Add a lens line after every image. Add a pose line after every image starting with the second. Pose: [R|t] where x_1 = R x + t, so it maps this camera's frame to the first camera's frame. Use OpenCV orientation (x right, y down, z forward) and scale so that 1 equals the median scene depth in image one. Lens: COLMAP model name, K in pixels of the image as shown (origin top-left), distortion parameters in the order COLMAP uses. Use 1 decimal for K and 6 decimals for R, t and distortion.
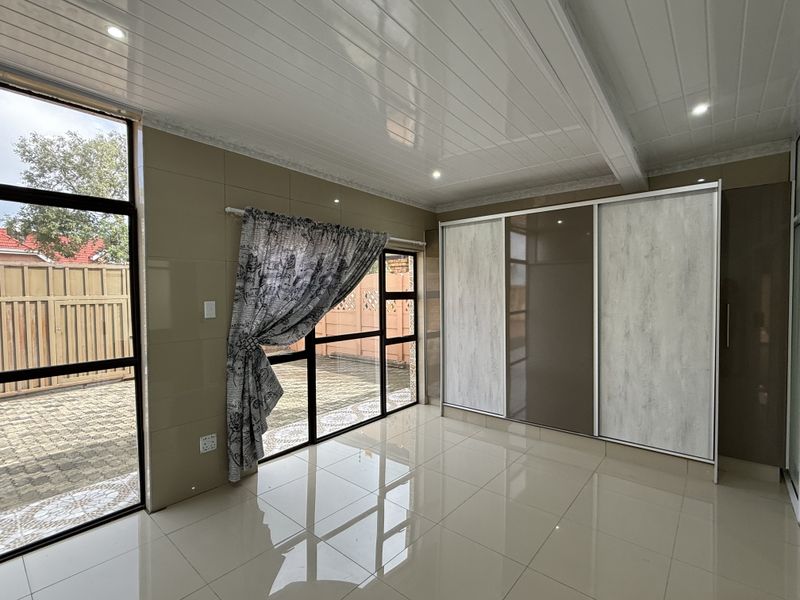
lens RADIAL K [[379.1, 0, 397.6], [0, 379.1, 302.7], [0, 0, 1]] dist [0.002786, 0.000915]
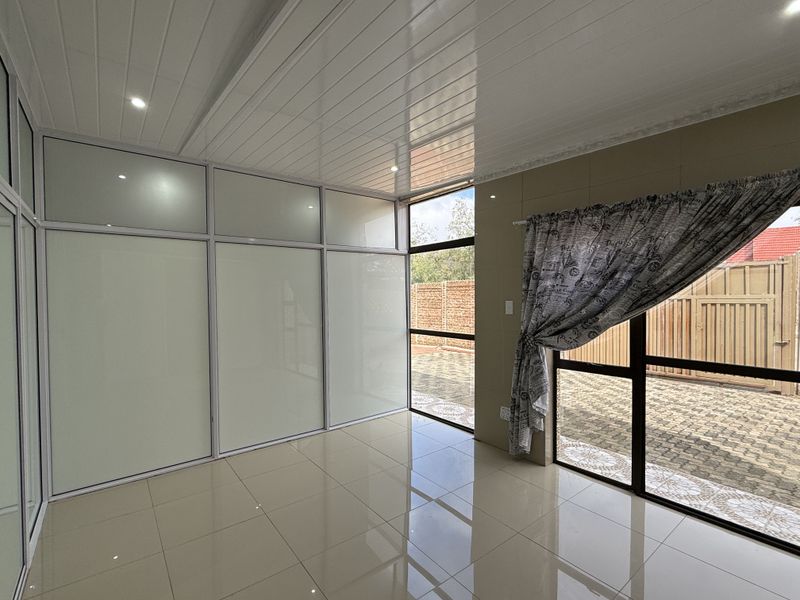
lens RADIAL K [[379.1, 0, 405.7], [0, 379.1, 300.8], [0, 0, 1]] dist [0.002786, 0.000915]
pose [[-0.187303, 0.022321, -0.982049, 0.553726], [-0.020572, 0.999433, 0.026640, -0.021355], [0.982087, 0.025192, -0.186737, 0.631135]]
